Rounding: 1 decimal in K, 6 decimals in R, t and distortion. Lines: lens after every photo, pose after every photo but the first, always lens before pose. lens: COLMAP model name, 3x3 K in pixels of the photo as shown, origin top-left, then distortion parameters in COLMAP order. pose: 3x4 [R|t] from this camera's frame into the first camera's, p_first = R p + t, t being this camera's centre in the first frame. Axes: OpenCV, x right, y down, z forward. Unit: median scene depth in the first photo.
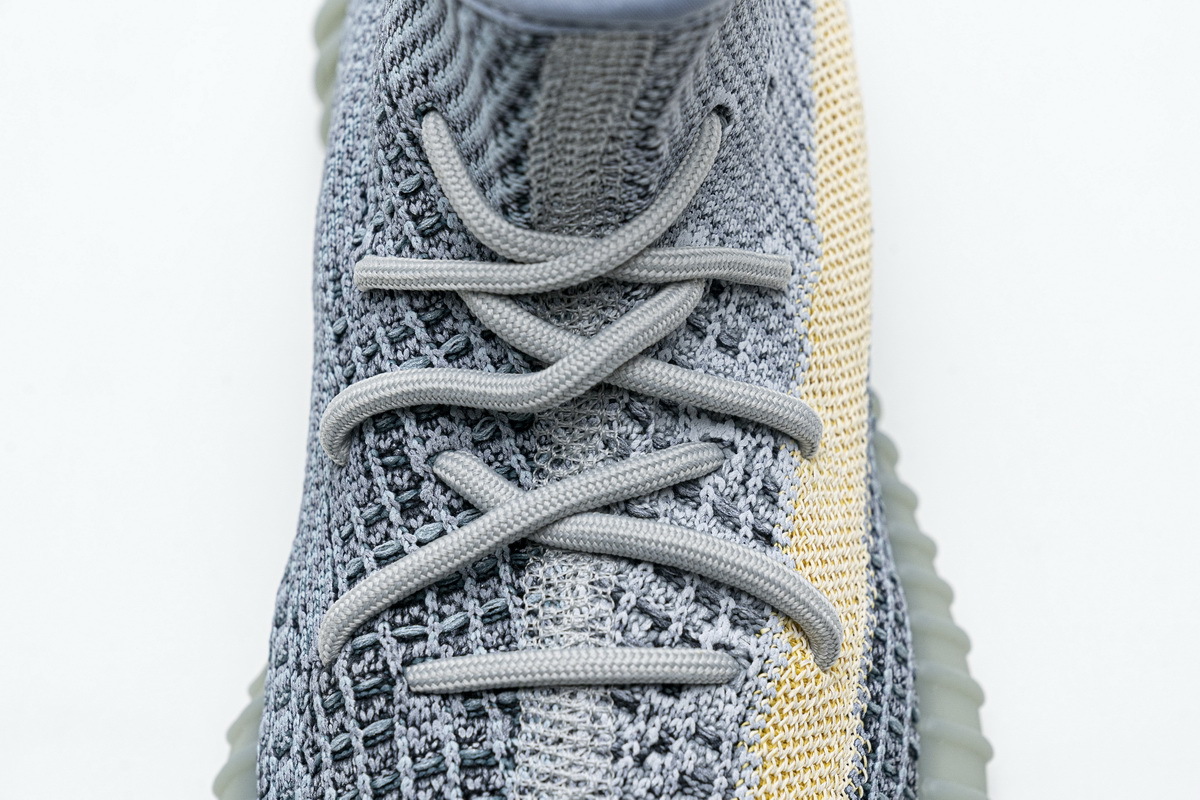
lens RADIAL K [[2377.9, 0, 656.6], [0, 2377.9, 406.4], [0, 0, 1]] dist [0.006894, 0.000000]
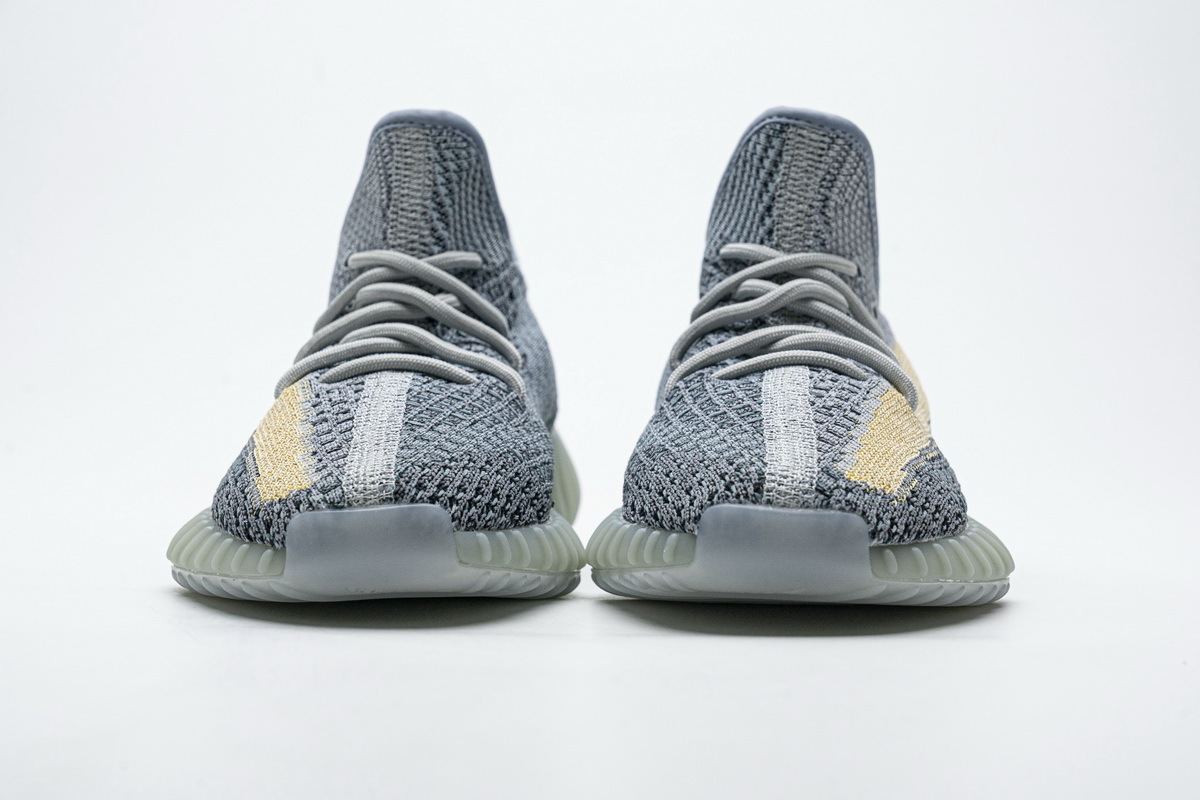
lens RADIAL K [[2377.9, 0, 599.1], [0, 2377.9, 403.7], [0, 0, 1]] dist [0.006894, 0.000000]
pose [[0.997759, 0.021357, -0.063403, -0.068826], [-0.064963, 0.535866, -0.841800, 1.891022], [0.015997, 0.844033, 0.536053, -0.107093]]
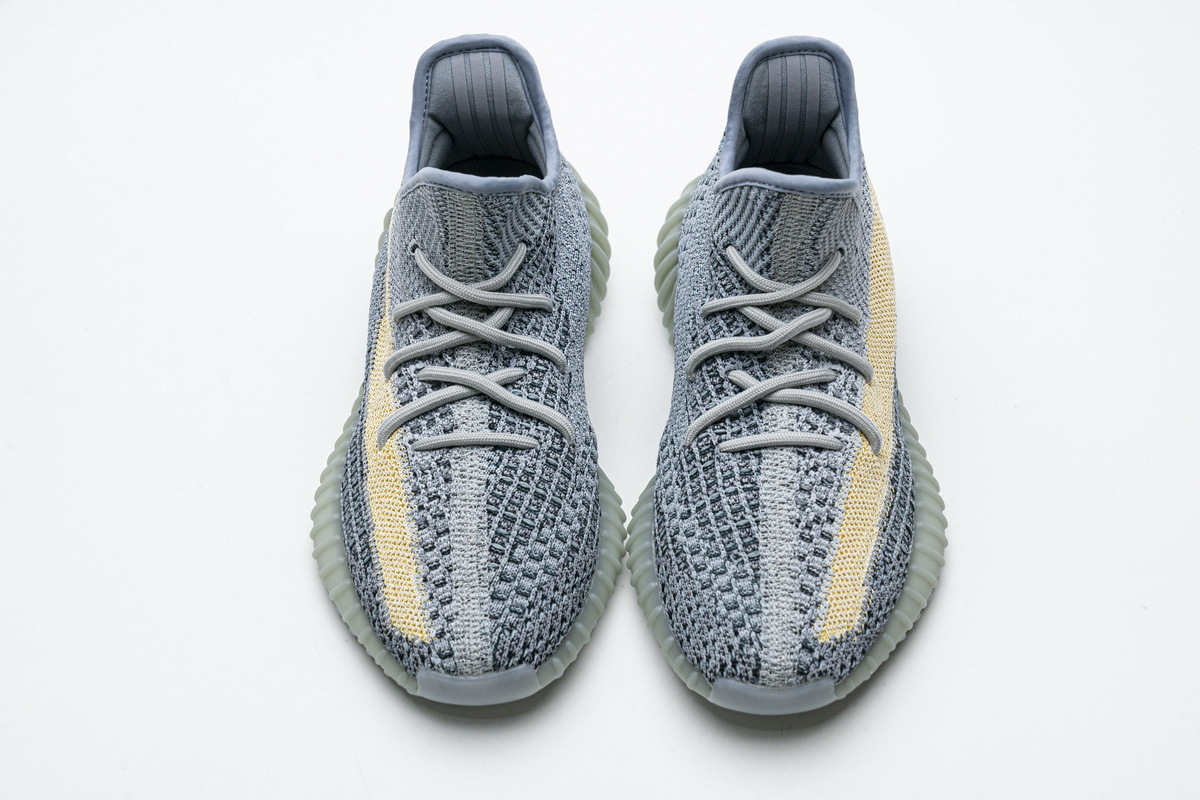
lens RADIAL K [[2377.9, 0, 597.9], [0, 2377.9, 402.2], [0, 0, 1]] dist [0.006894, 0.000000]
pose [[0.998734, 0.020133, -0.046089, -0.118532], [-0.030407, 0.971649, -0.234463, 0.696375], [0.040062, 0.235567, 0.971032, -1.618403]]
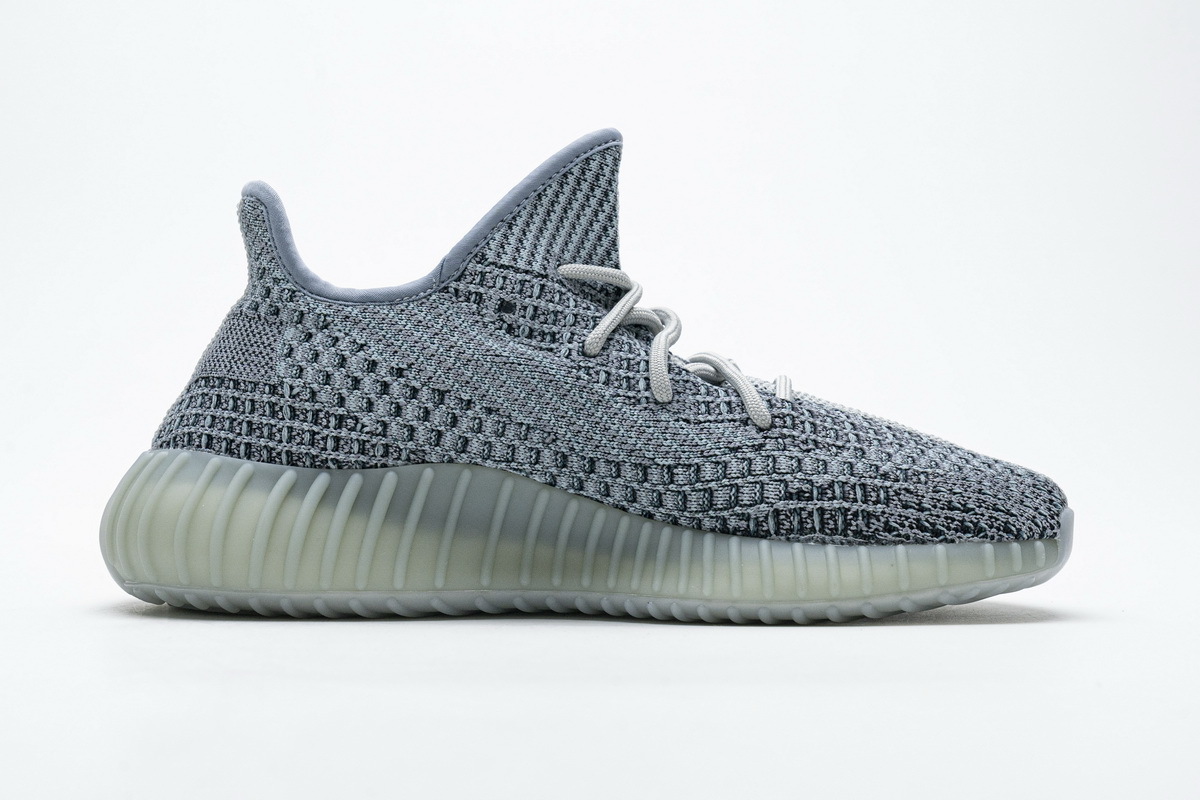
lens RADIAL K [[2377.9, 0, 603.9], [0, 2377.9, 402.0], [0, 0, 1]] dist [0.006894, 0.000000]
pose [[0.004871, 0.009953, 0.999939, -2.244335], [0.852965, 0.521885, -0.009350, -0.004259], [-0.521946, 0.852958, -0.005947, 1.090425]]
